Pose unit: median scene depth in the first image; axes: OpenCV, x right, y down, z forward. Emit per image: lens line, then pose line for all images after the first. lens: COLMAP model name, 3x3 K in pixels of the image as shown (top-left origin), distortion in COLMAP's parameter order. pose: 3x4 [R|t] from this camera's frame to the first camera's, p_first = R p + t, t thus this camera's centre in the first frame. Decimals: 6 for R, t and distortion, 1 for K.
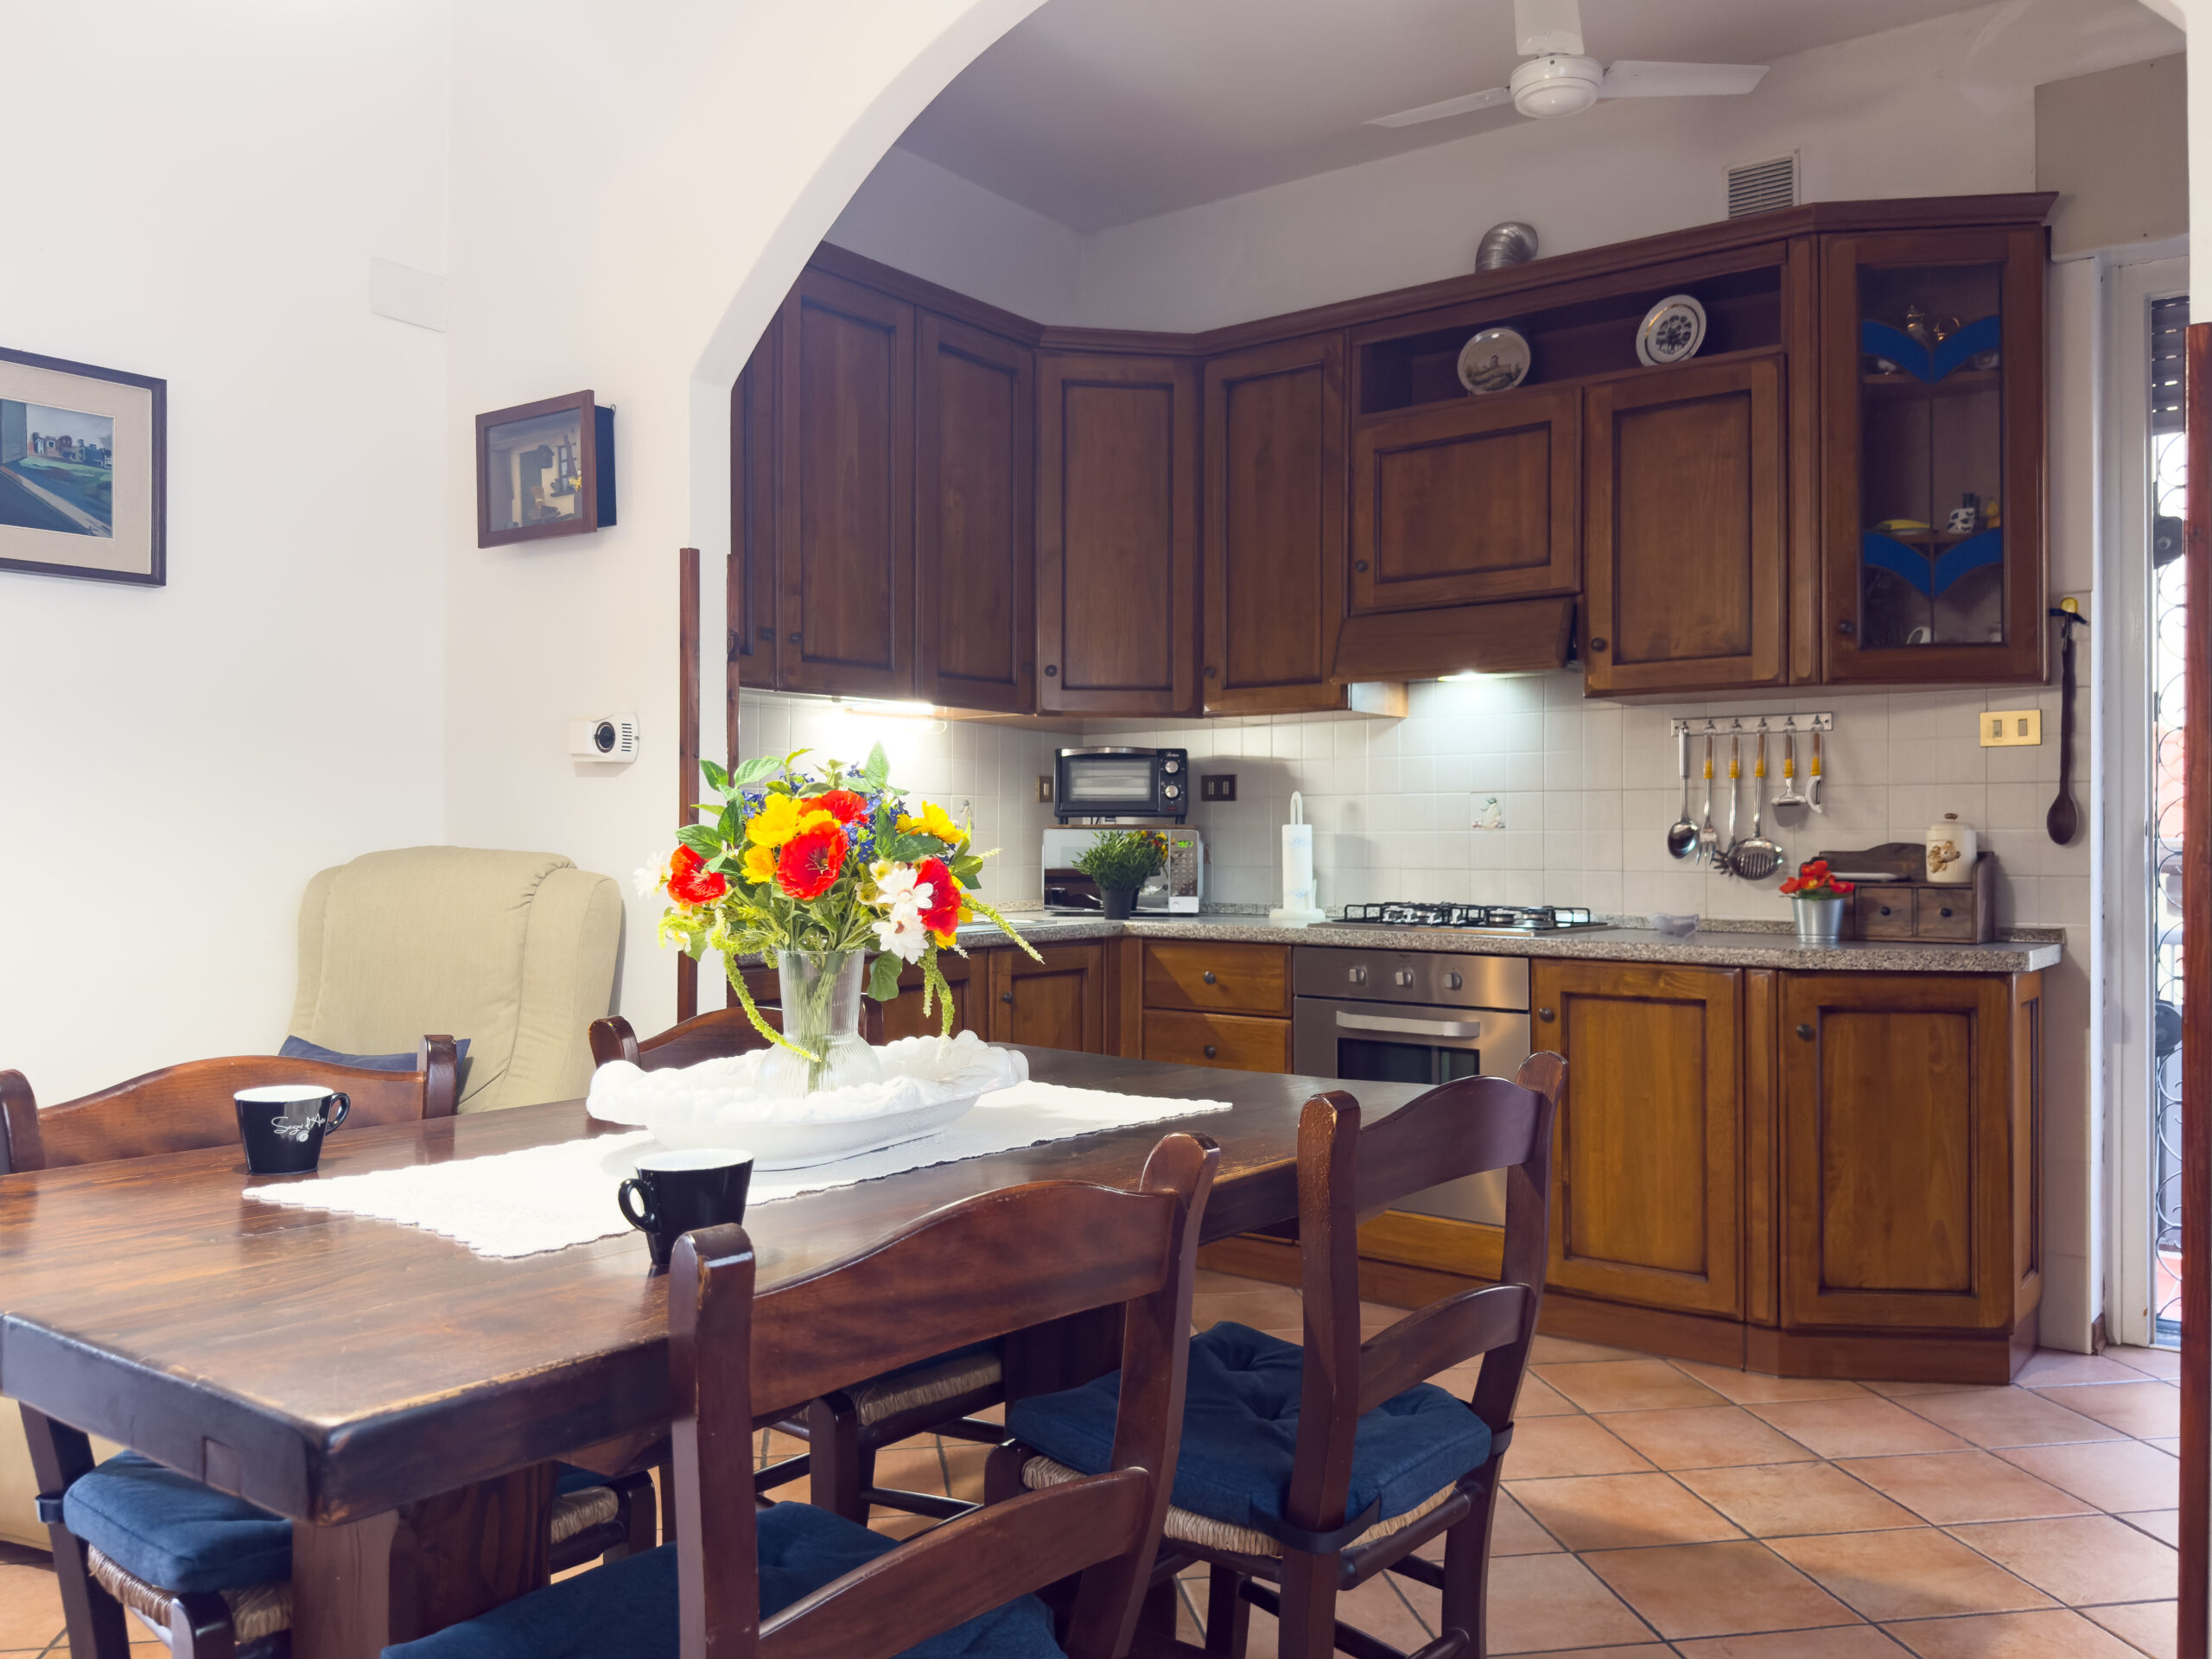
lens RADIAL K [[1775.7, 0, 1097.8], [0, 1775.7, 839.7], [0, 0, 1]] dist [0.038427, -0.060402]
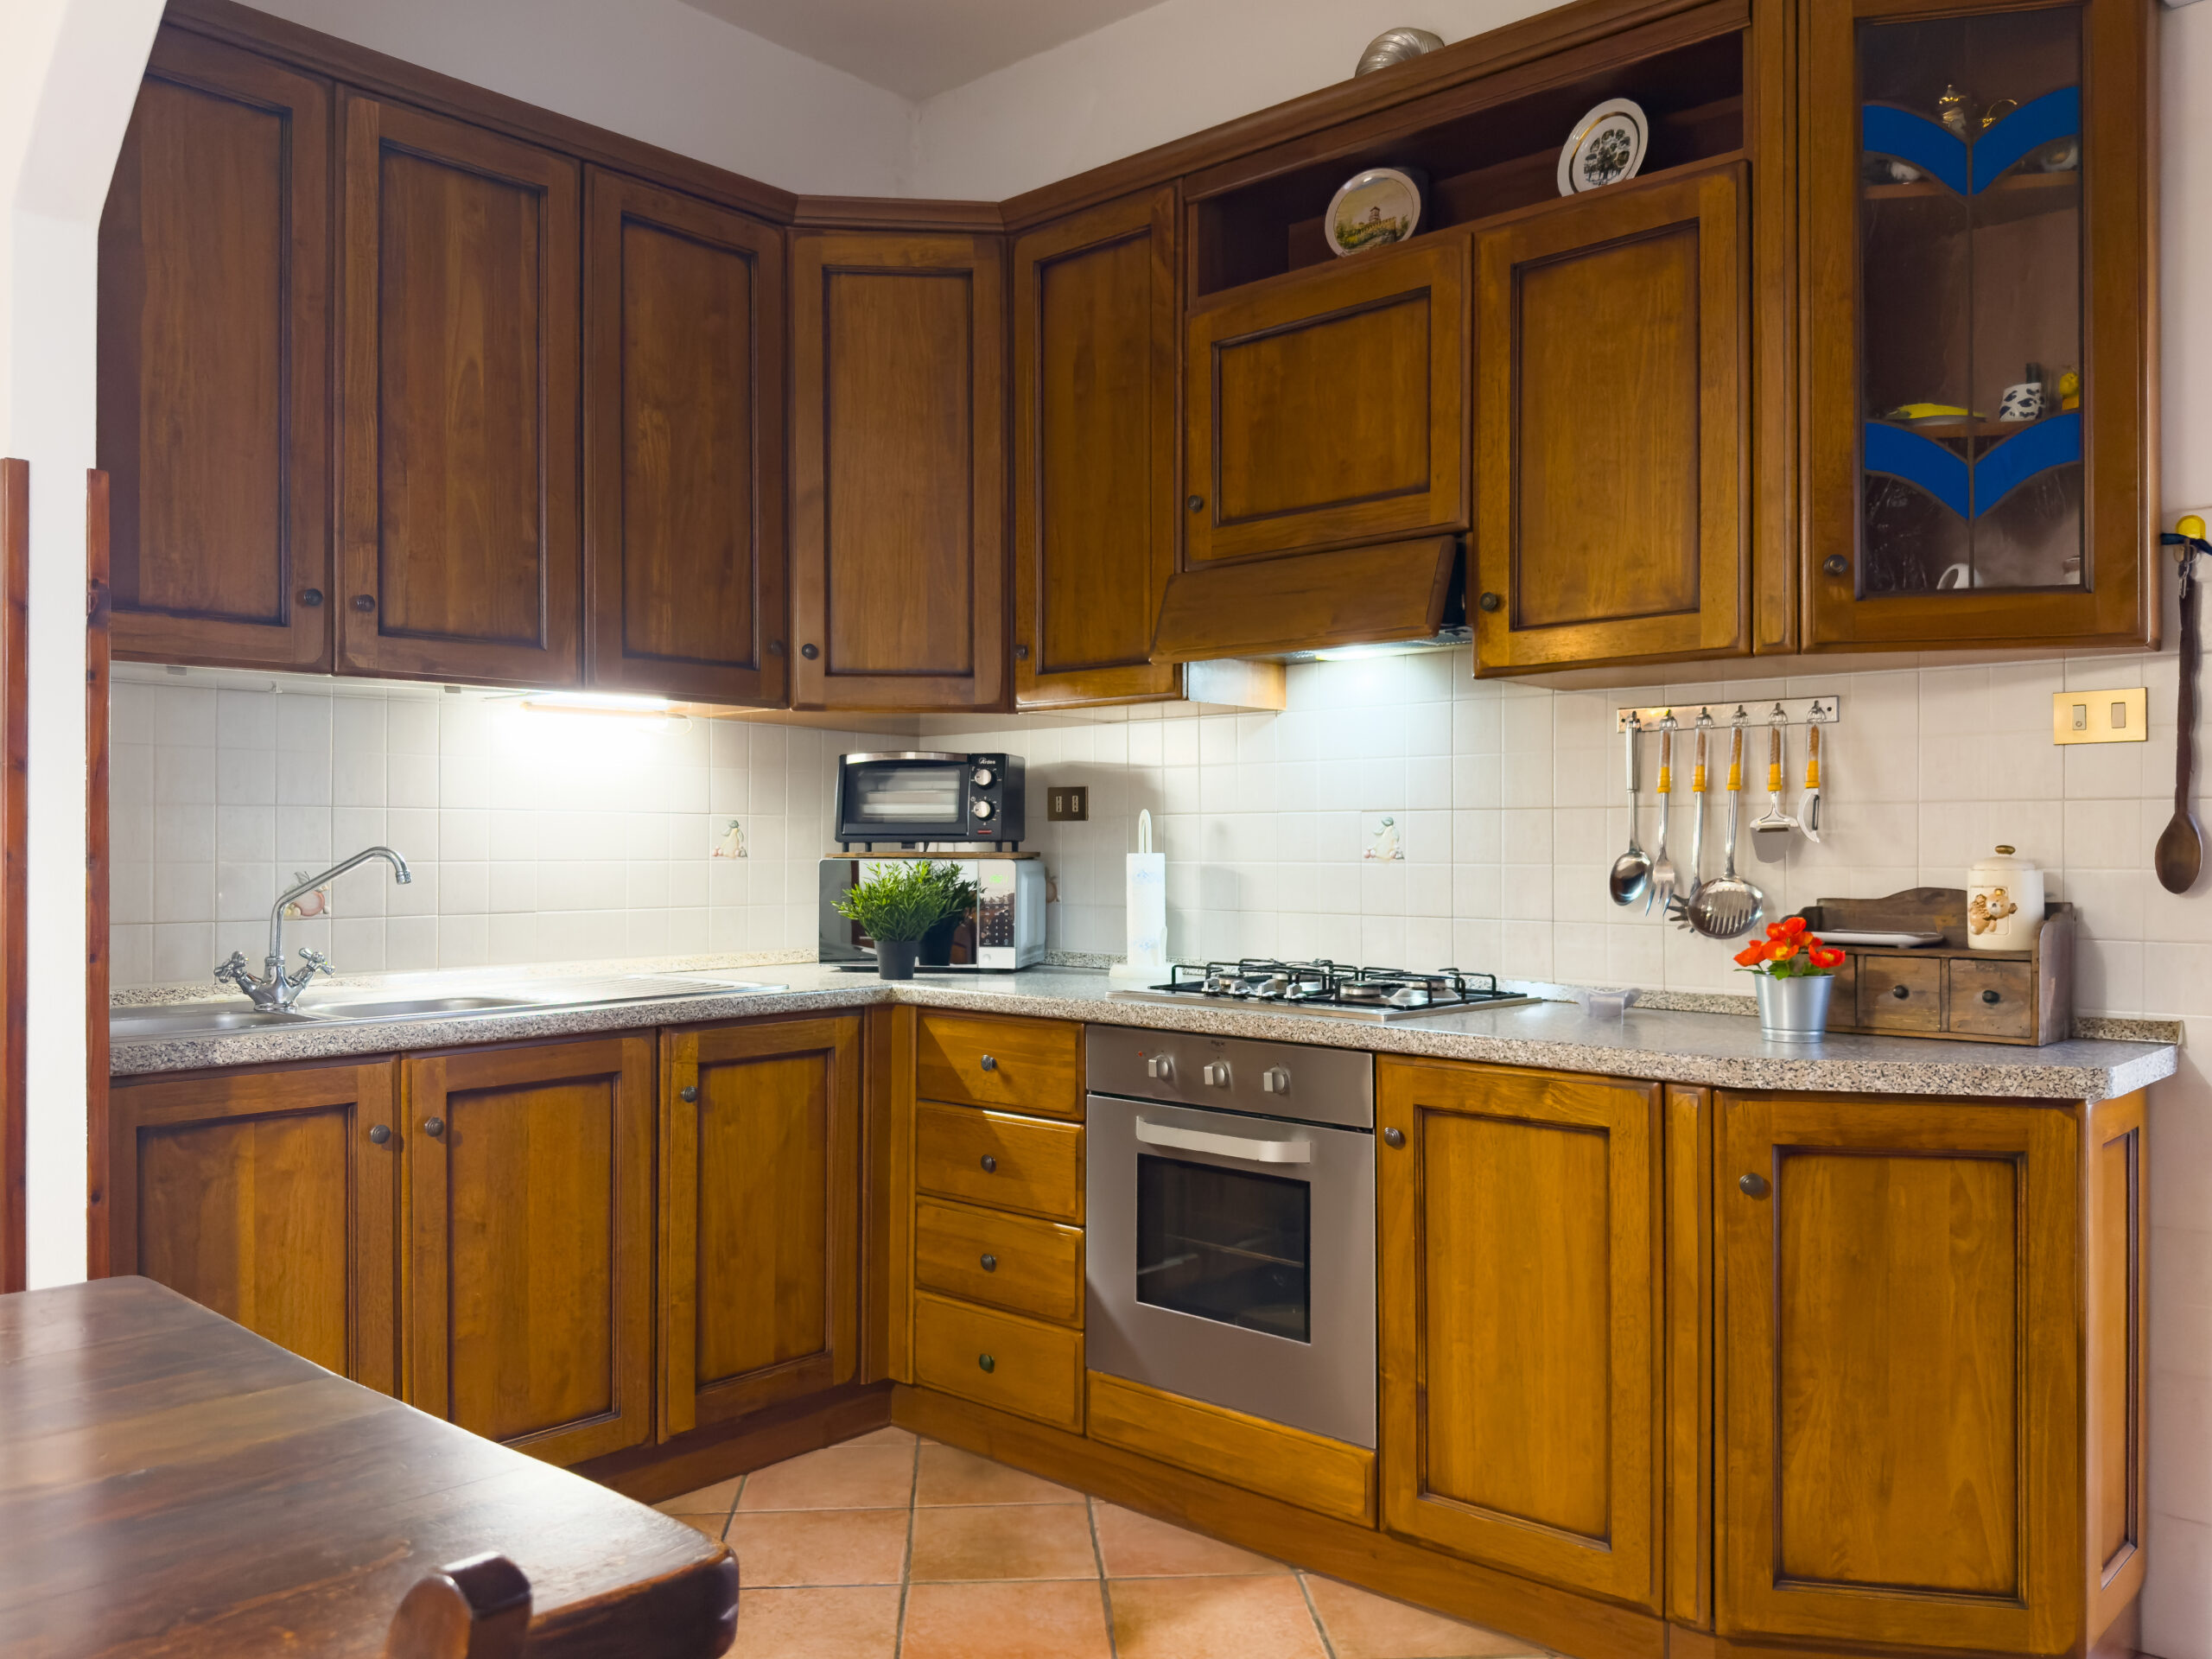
lens RADIAL K [[1775.7, 0, 1104.2], [0, 1775.7, 854.3], [0, 0, 1]] dist [0.038427, -0.060402]
pose [[0.995951, 0.000636, -0.089900, 0.201284], [-0.000175, 0.999987, 0.005133, -0.014712], [0.089902, -0.005097, 0.995938, 0.304365]]
